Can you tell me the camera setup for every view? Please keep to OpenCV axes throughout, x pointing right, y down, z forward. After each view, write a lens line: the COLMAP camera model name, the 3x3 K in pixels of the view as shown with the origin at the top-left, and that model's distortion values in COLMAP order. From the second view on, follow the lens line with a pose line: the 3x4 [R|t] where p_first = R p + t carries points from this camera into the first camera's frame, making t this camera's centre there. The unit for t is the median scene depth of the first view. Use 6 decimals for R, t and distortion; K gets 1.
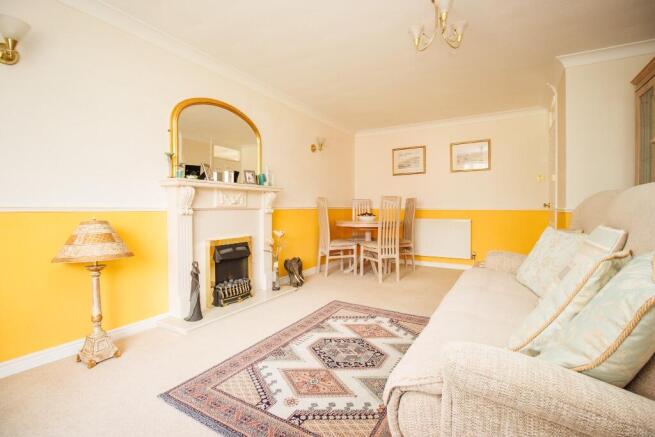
lens RADIAL K [[304.7, 0, 329.1], [0, 304.7, 212.2], [0, 0, 1]] dist [-0.002272, -0.000420]
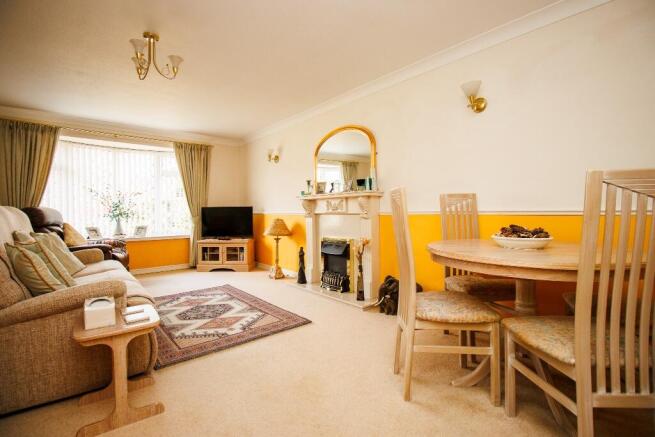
lens RADIAL K [[304.7, 0, 329.1], [0, 304.7, 212.2], [0, 0, 1]] dist [-0.002272, -0.000420]
pose [[-0.338529, 0.002599, -0.940952, 0.981620], [-0.004177, 0.999982, 0.004265, -0.027858], [0.940947, 0.005374, -0.338512, 1.620440]]
